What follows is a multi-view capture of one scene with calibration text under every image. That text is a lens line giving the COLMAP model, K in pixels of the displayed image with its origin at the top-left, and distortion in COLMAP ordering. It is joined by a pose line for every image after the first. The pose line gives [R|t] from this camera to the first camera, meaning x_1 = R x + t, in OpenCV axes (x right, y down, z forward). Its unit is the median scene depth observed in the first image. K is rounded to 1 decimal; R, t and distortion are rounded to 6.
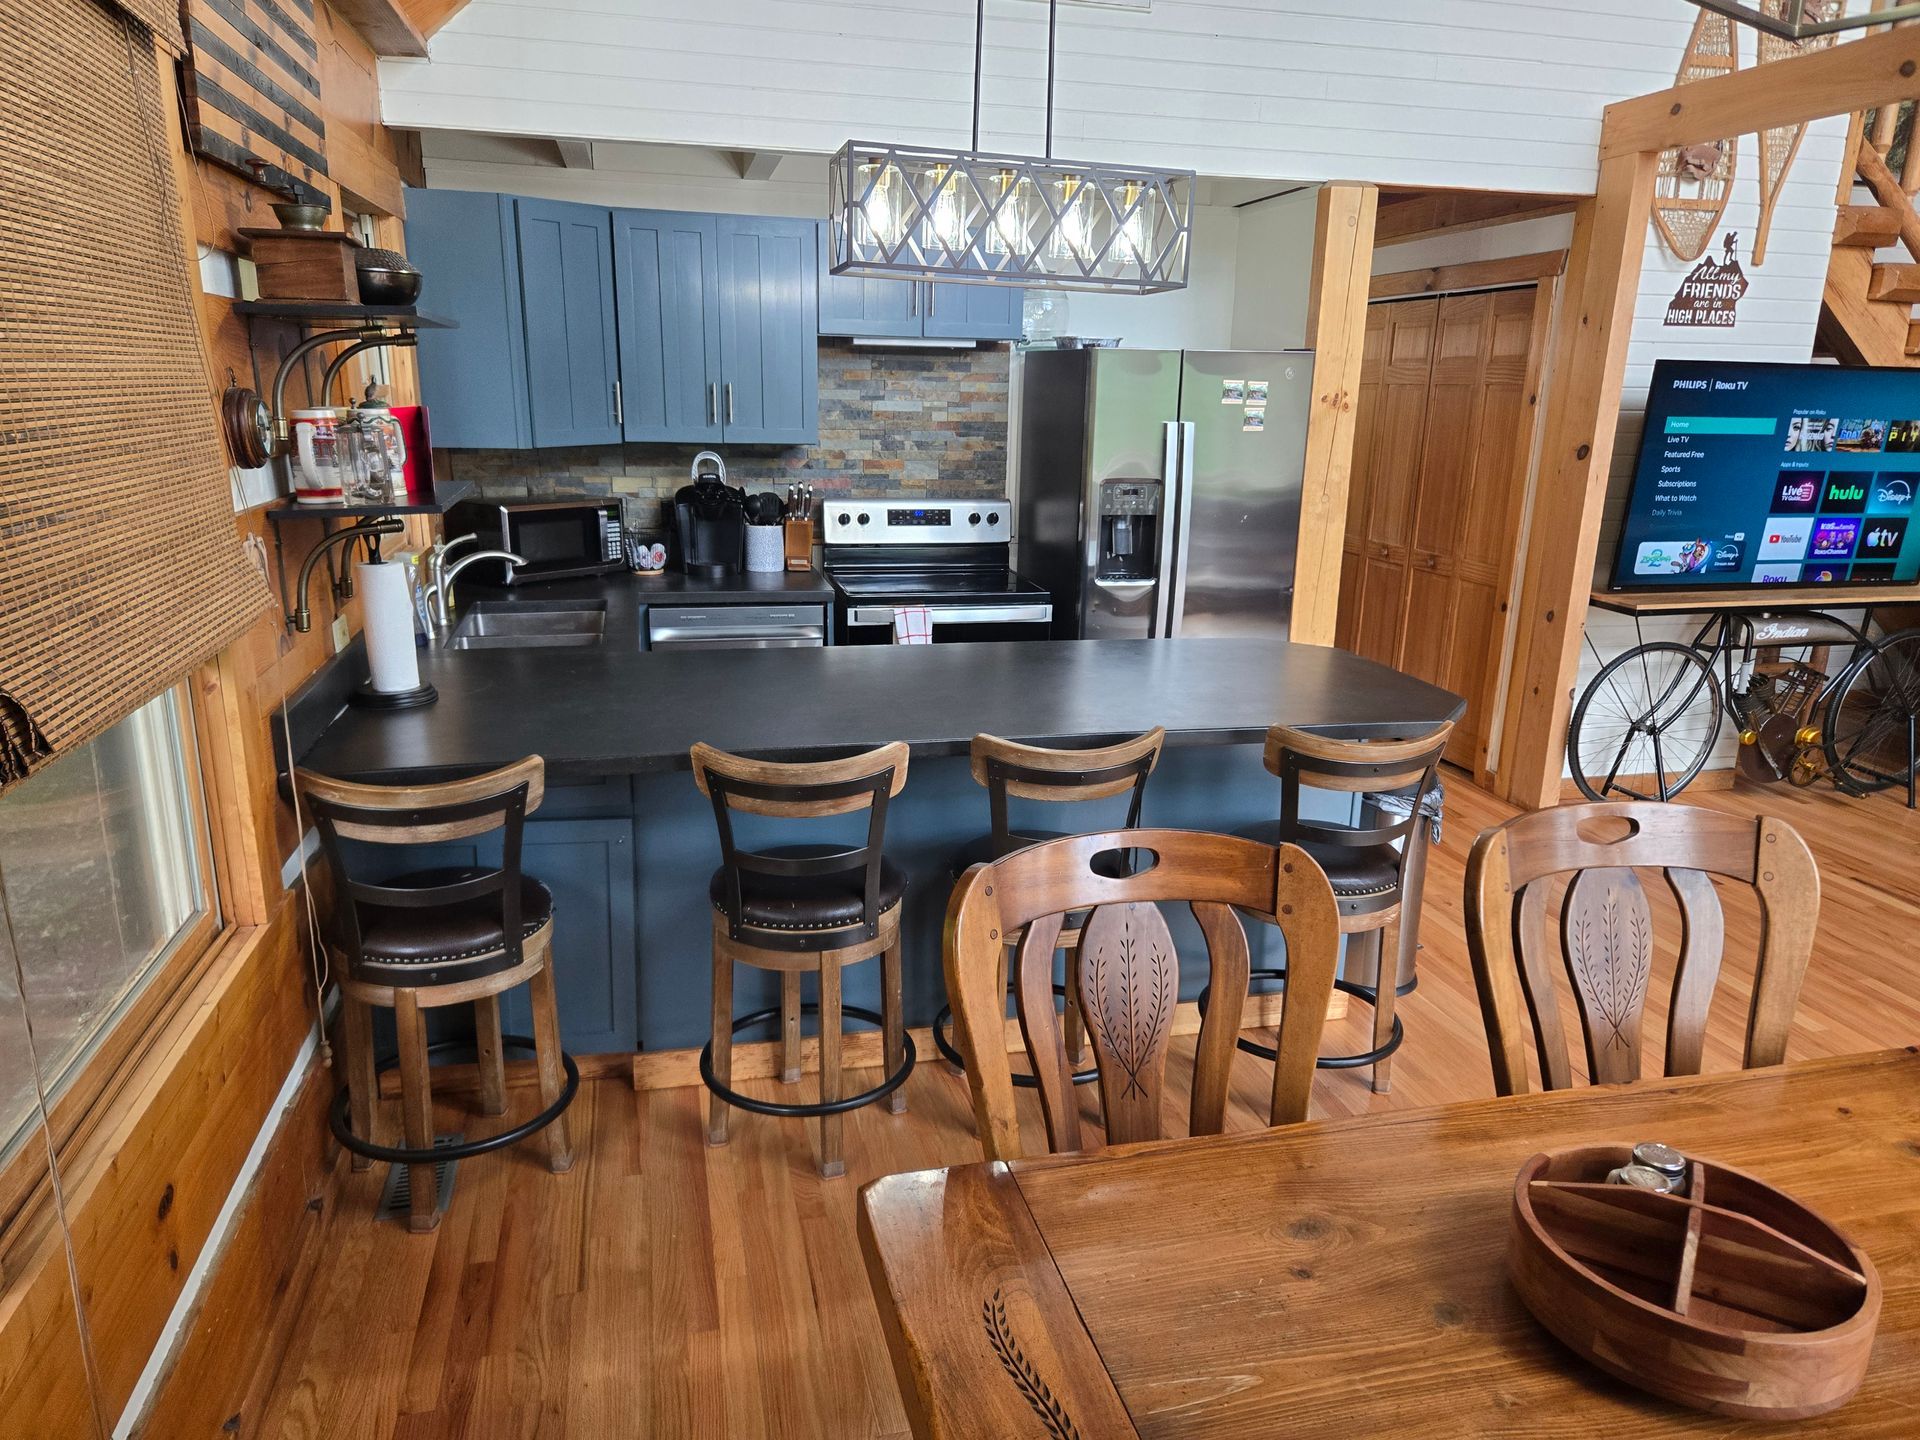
lens RADIAL K [[1298.4, 0, 956.3], [0, 1298.4, 732.4], [0, 0, 1]] dist [0.068328, -0.054325]
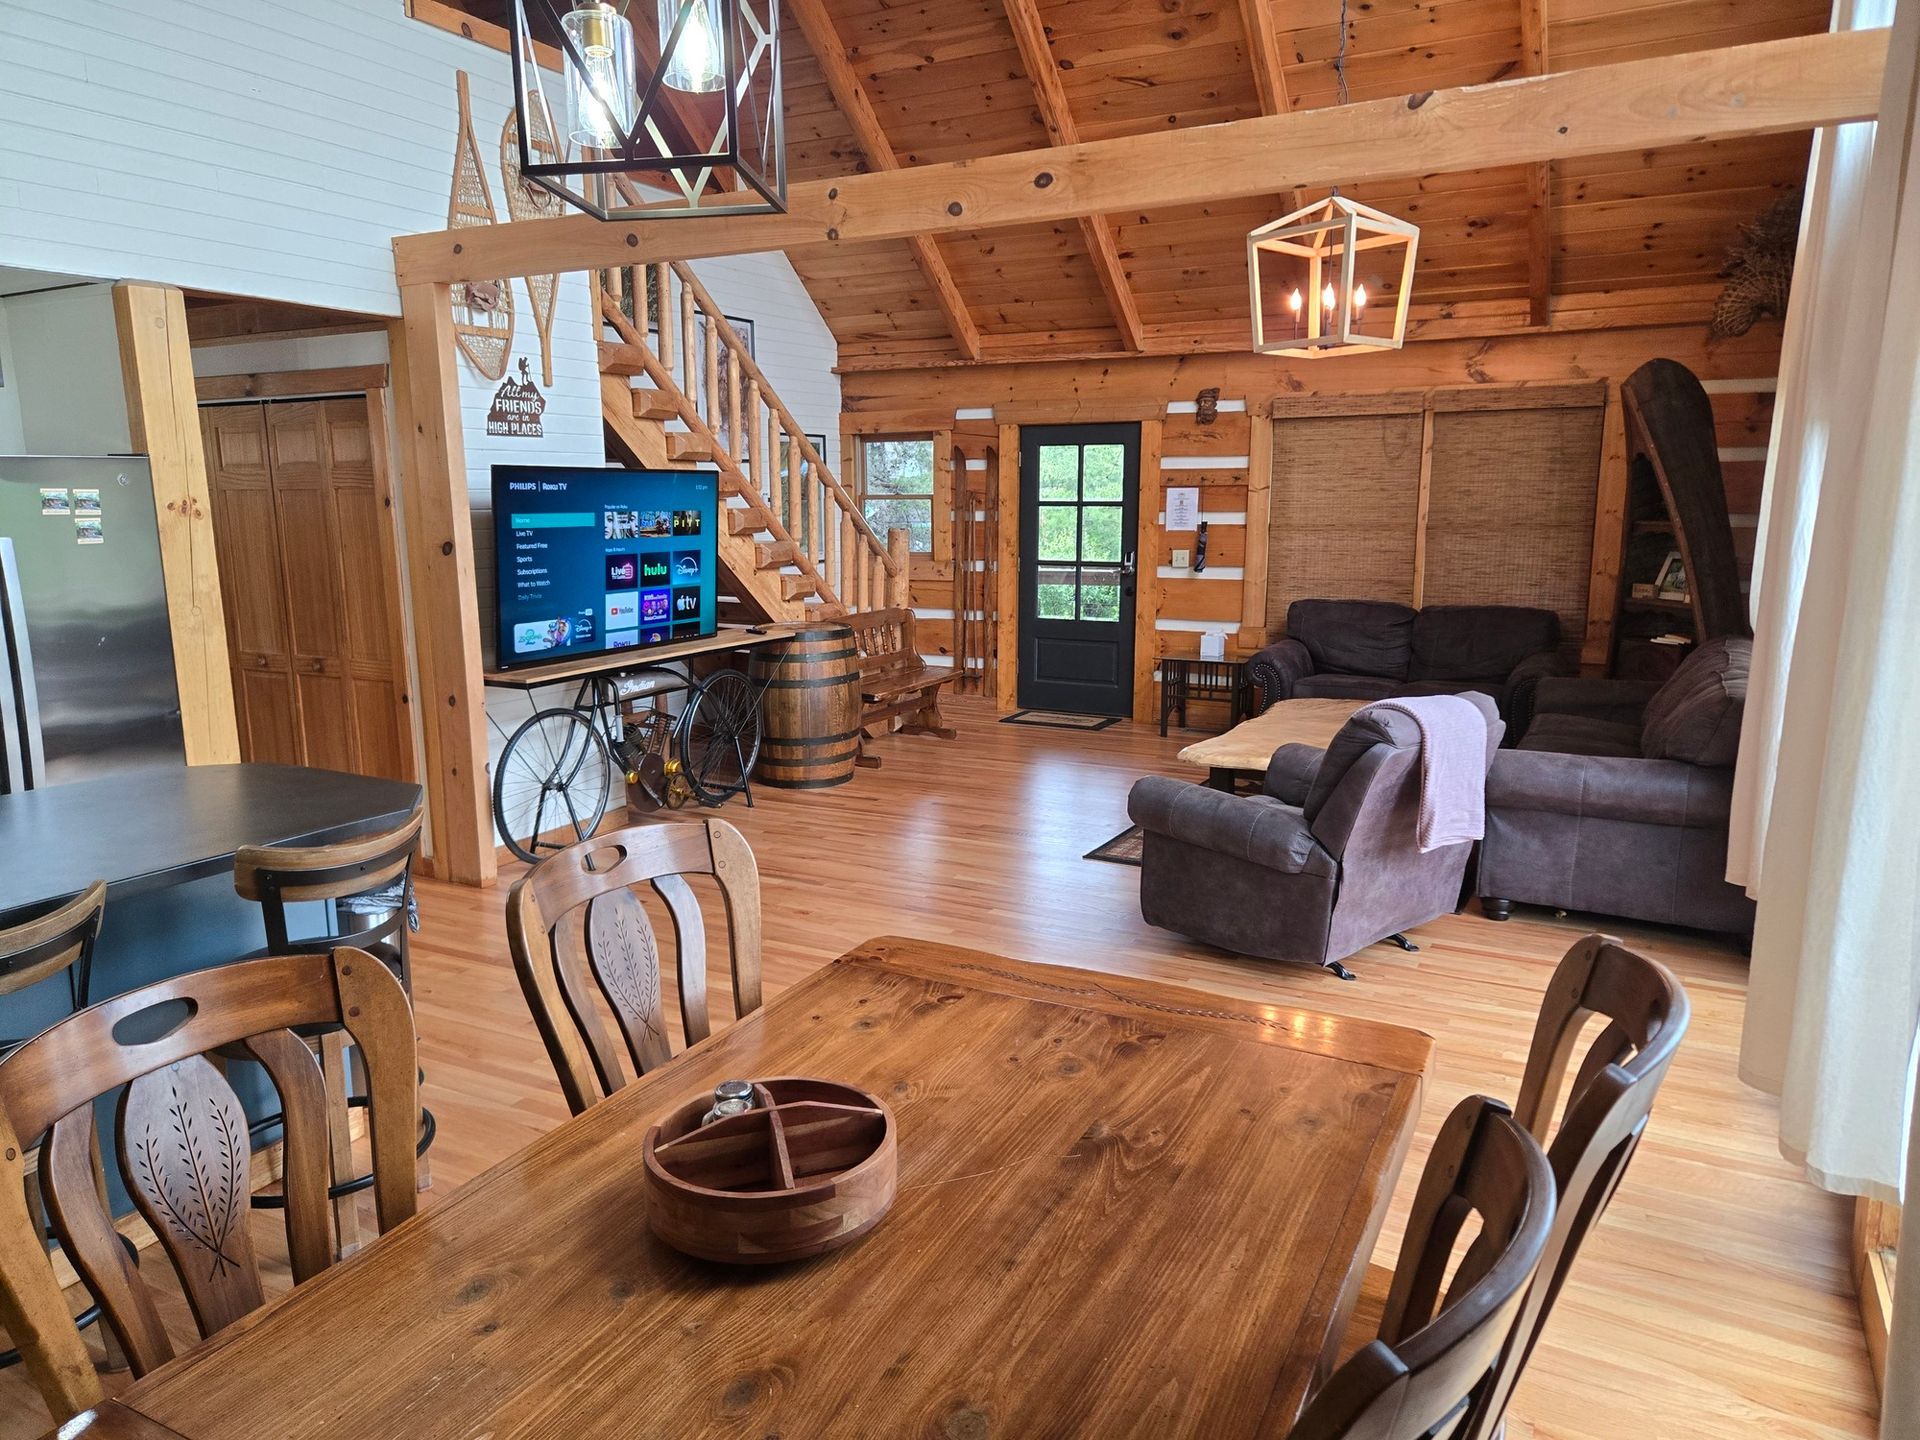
lens RADIAL K [[1298.4, 0, 972.0], [0, 1298.4, 714.9], [0, 0, 1]] dist [0.068328, -0.054325]
pose [[0.657386, -0.156127, 0.737203, -0.057902], [0.219493, 0.975553, 0.010877, 0.003576], [-0.720879, 0.154661, 0.675584, -0.017743]]
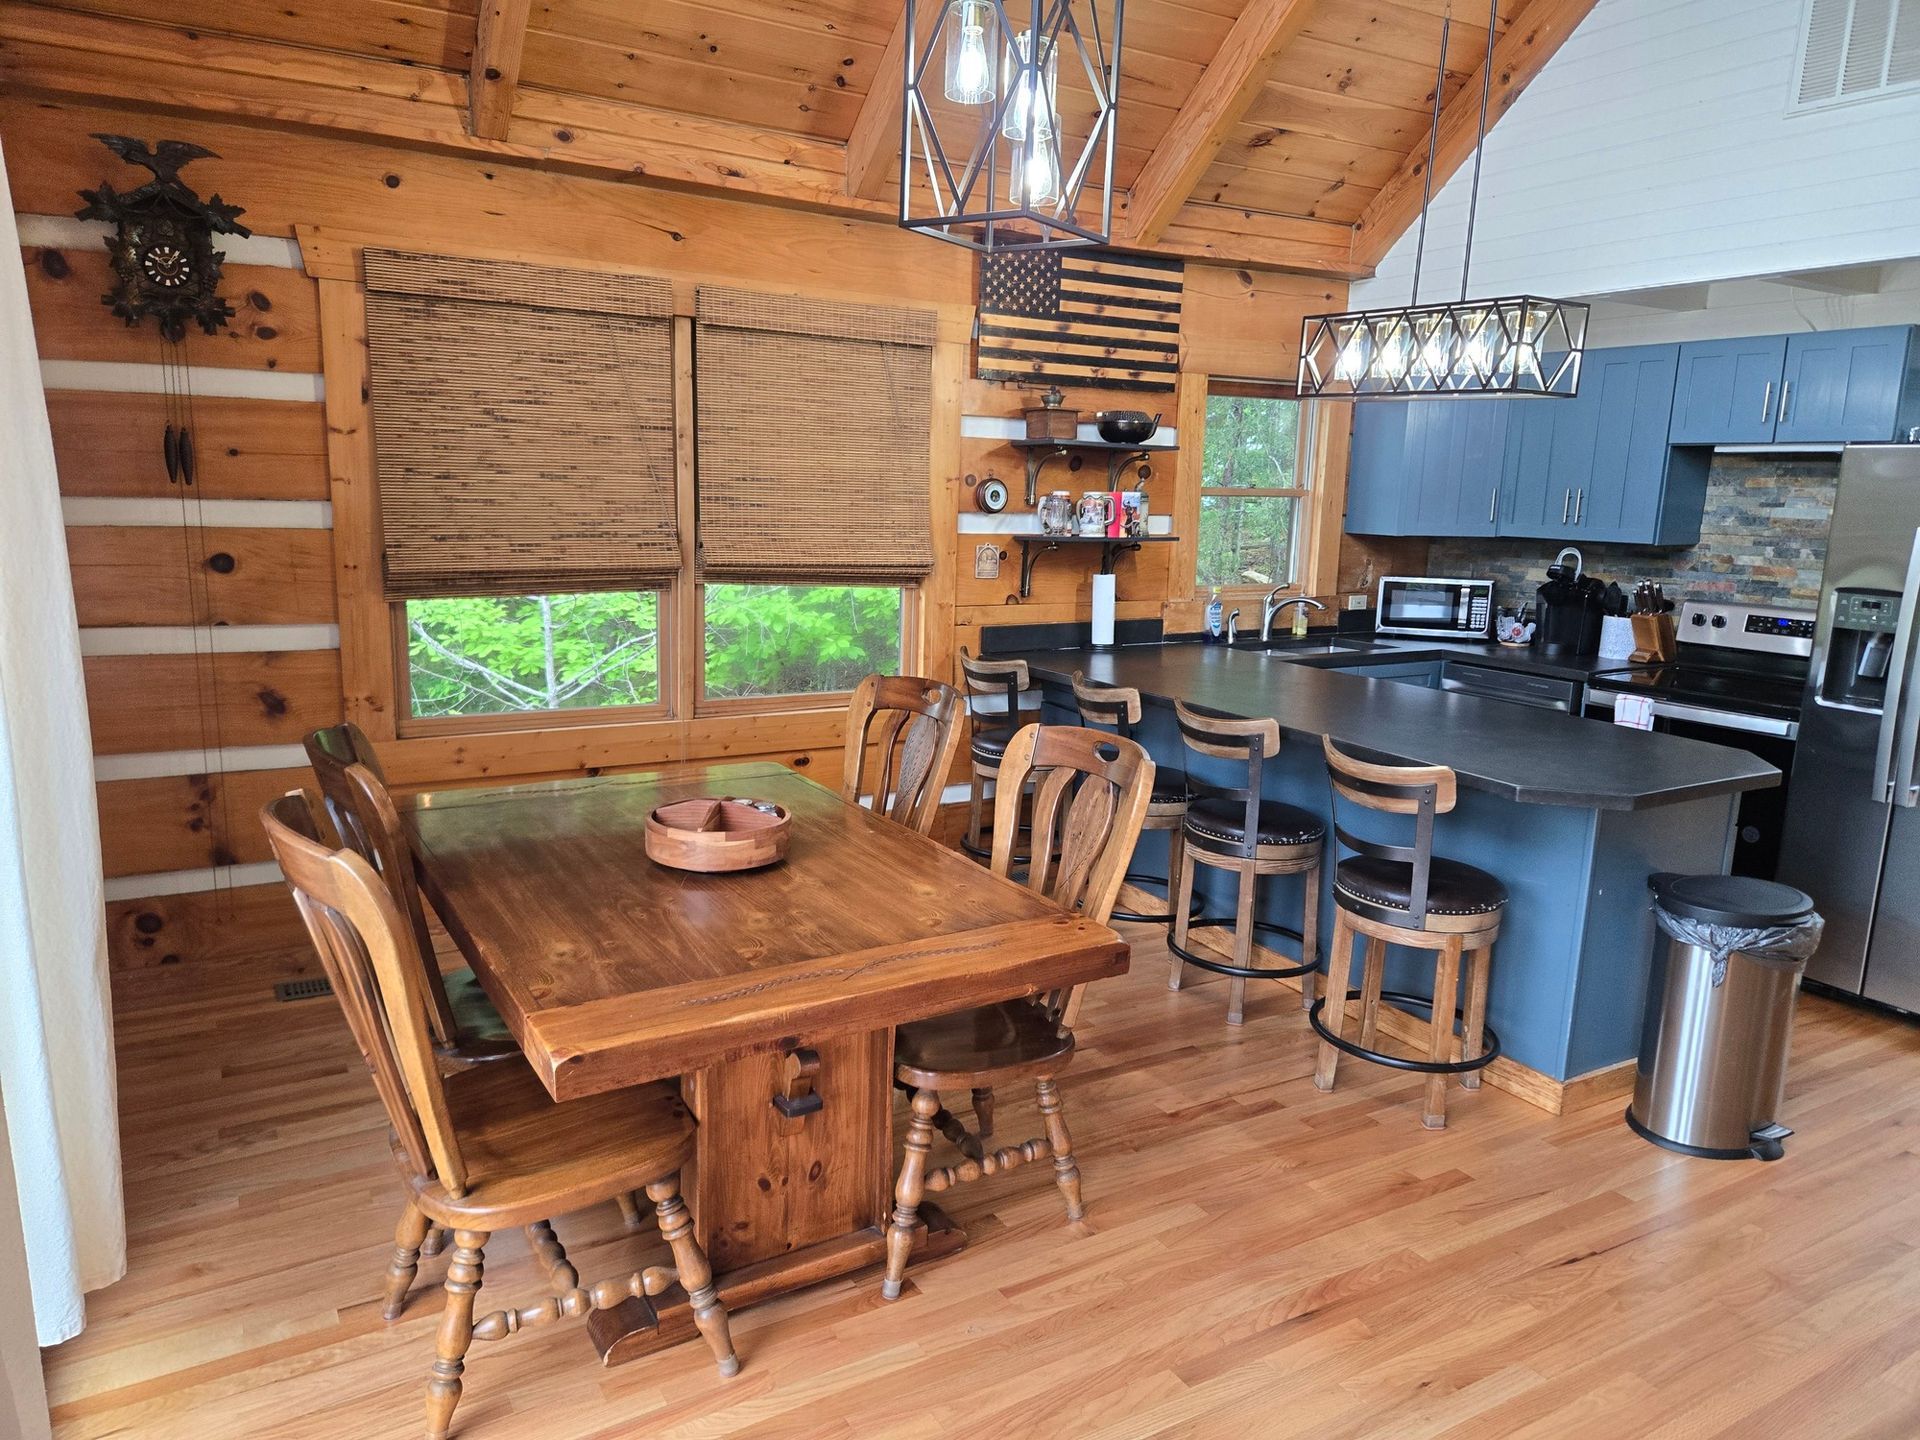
lens RADIAL K [[1298.4, 0, 956.9], [0, 1298.4, 732.7], [0, 0, 1]] dist [0.068328, -0.054325]
pose [[0.285139, 0.169342, -0.943408, 0.732565], [-0.272600, 0.957950, 0.089560, -0.012447], [0.918904, 0.231636, 0.319311, 0.151951]]
